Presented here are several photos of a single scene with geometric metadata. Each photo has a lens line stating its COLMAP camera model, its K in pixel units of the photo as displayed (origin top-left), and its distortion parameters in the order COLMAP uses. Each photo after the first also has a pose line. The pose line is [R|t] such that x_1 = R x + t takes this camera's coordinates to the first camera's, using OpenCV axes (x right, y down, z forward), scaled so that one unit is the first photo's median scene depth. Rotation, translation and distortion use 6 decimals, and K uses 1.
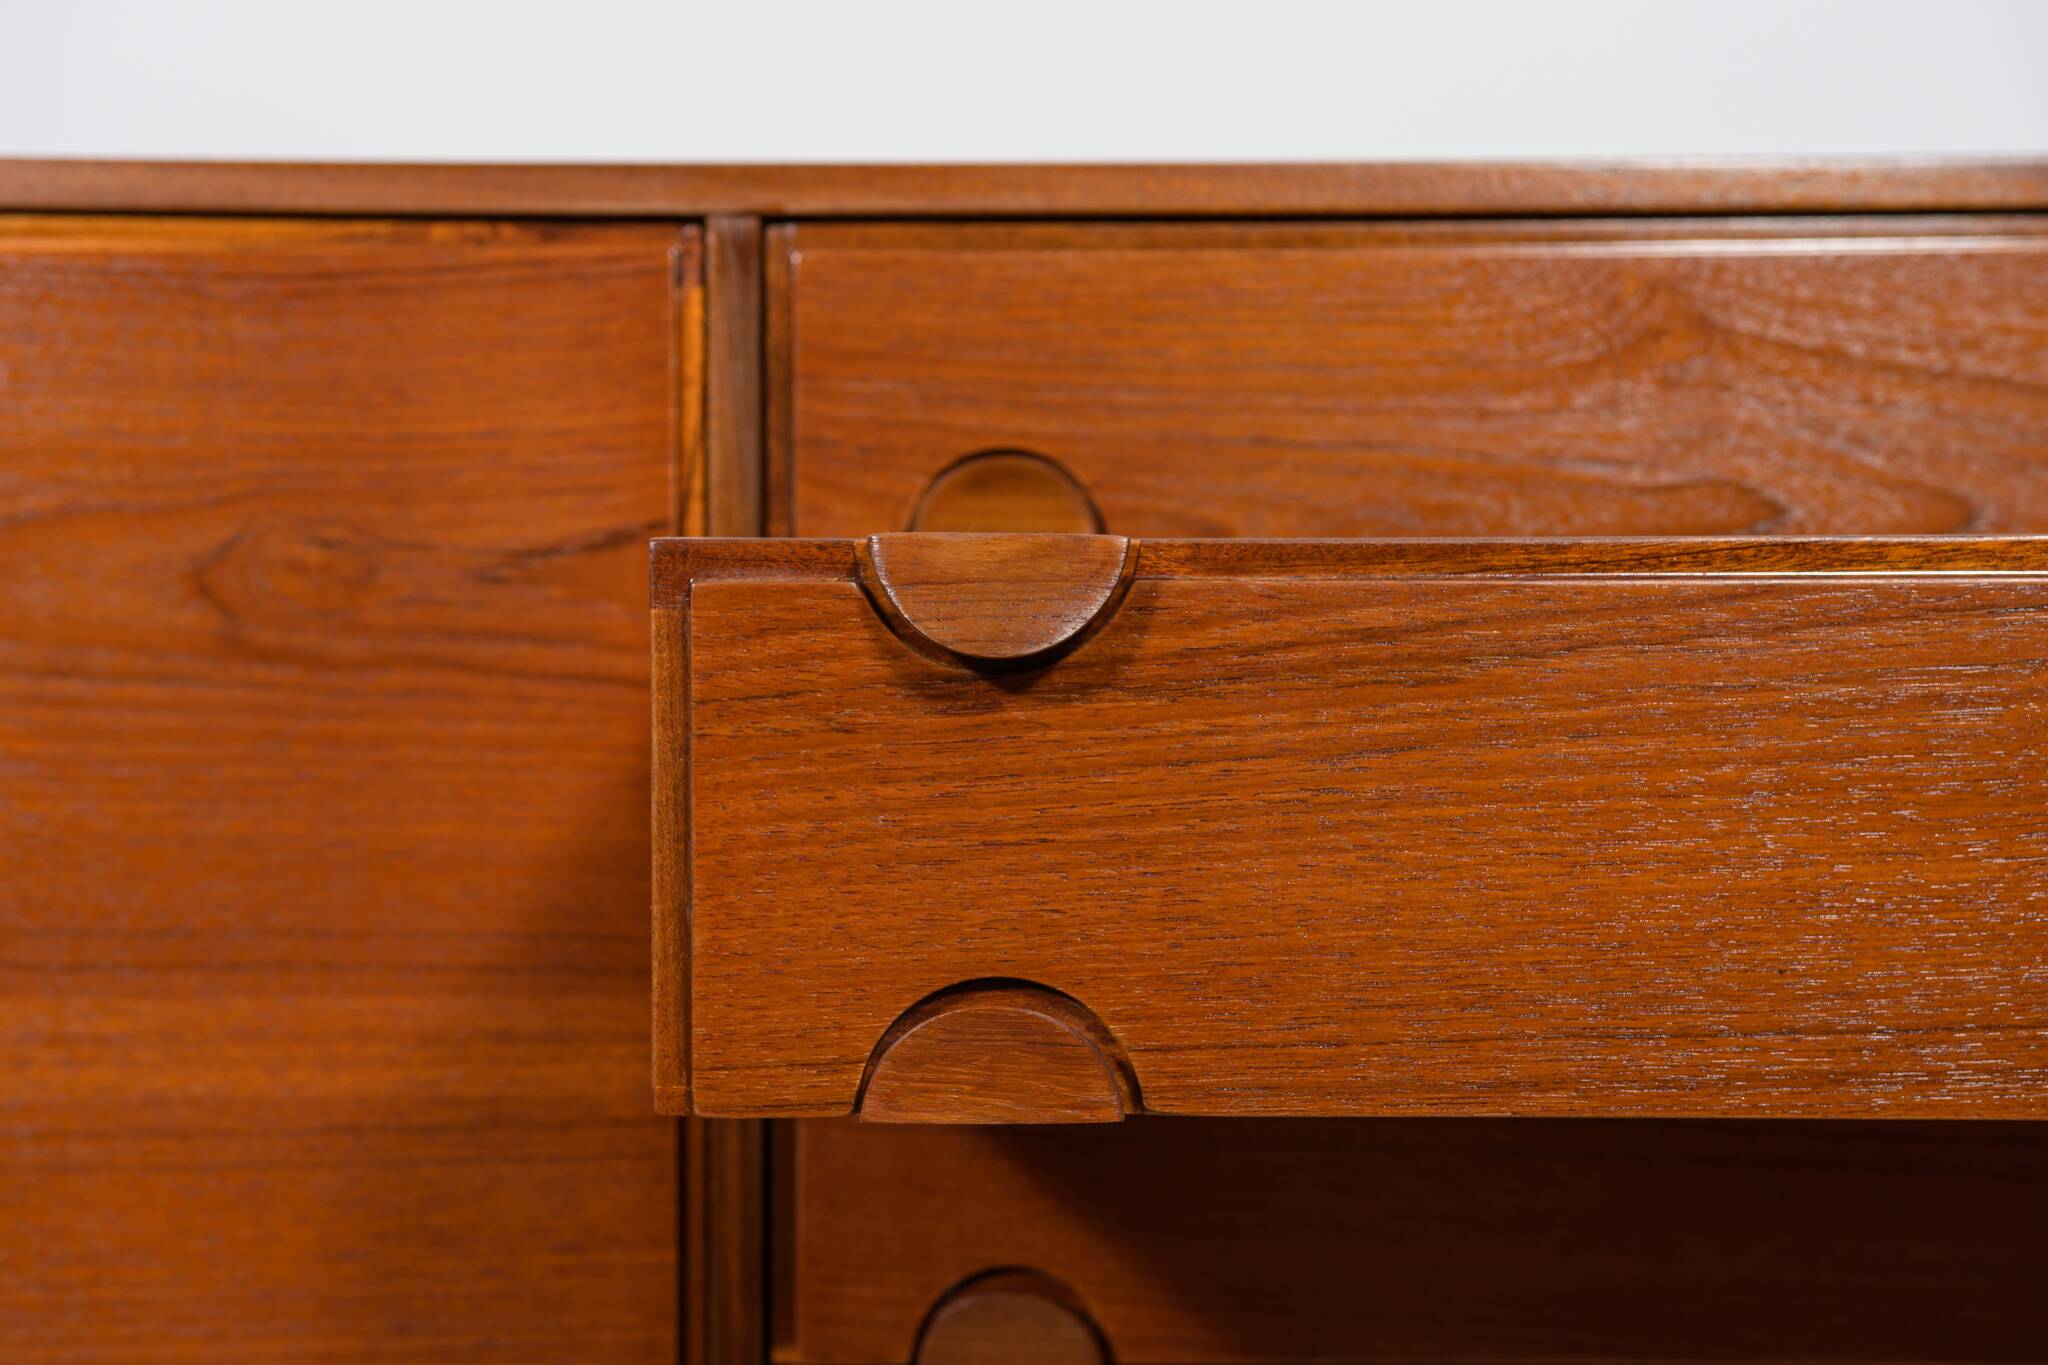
lens RADIAL K [[1522.1, 0, 1042.6], [0, 1522.1, 654.2], [0, 0, 1]] dist [0.008108, 0.036237]
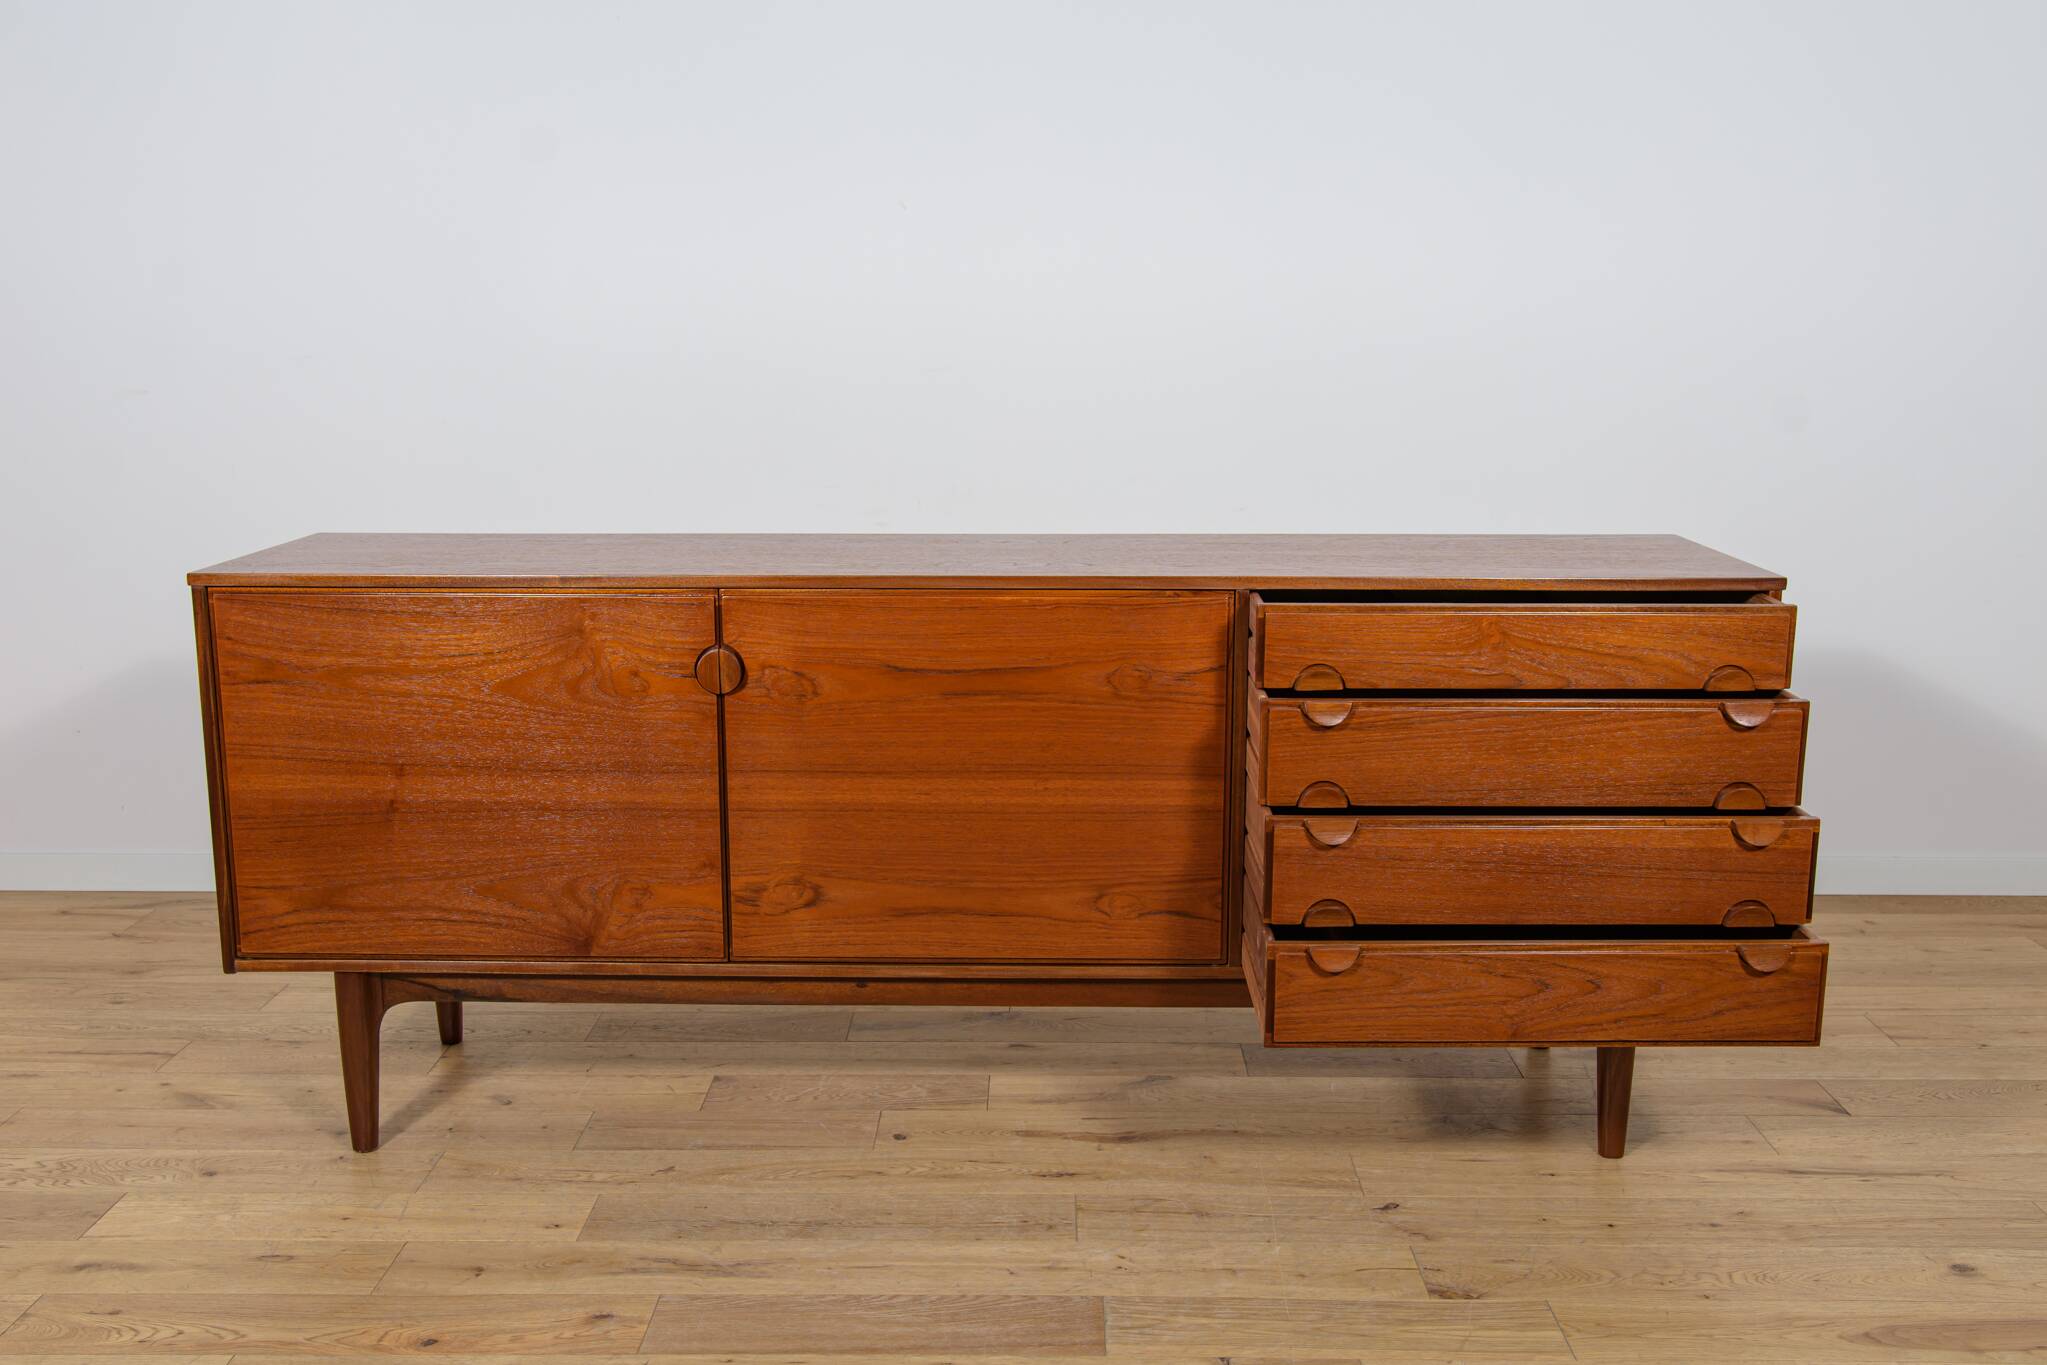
lens RADIAL K [[1954.0, 0, 1023.9], [0, 1954.0, 686.1], [0, 0, 1]] dist [-0.046553, 0.098048]
pose [[0.999917, 0.004280, -0.012119, -1.013644], [-0.001893, 0.981683, 0.190512, -1.436945], [0.012713, -0.190473, 0.981610, -5.757147]]
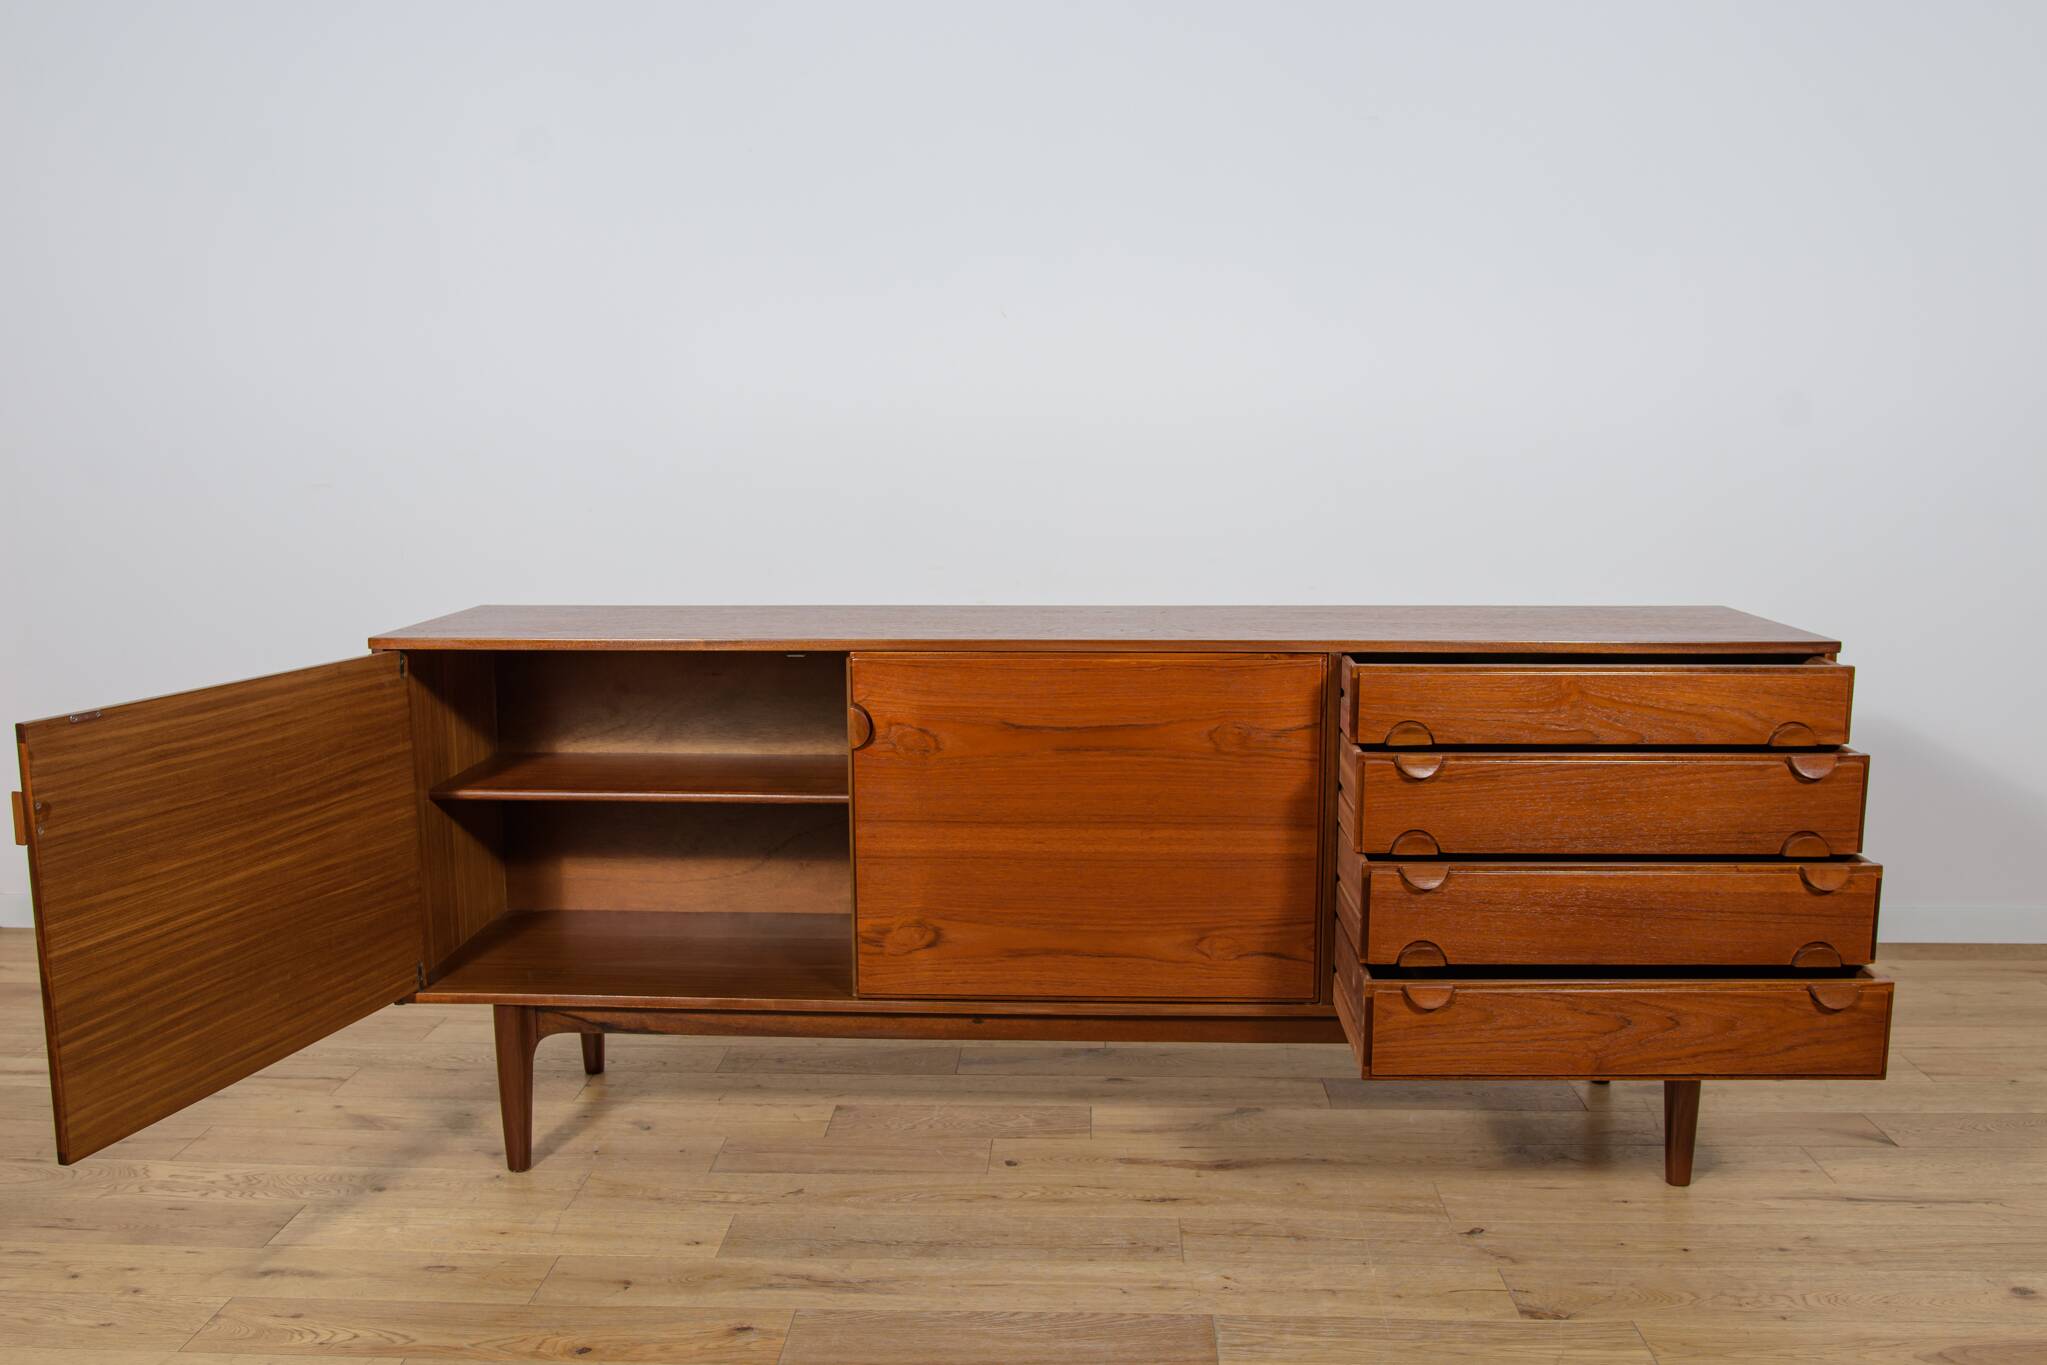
lens RADIAL K [[1731.0, 0, 1023.5], [0, 1731.0, 687.5], [0, 0, 1]] dist [-0.078448, 0.075942]
pose [[0.999129, 0.004409, -0.041486, -1.248180], [0.001727, 0.989176, 0.146722, -1.285983], [0.041684, -0.146666, 0.988307, -5.456550]]
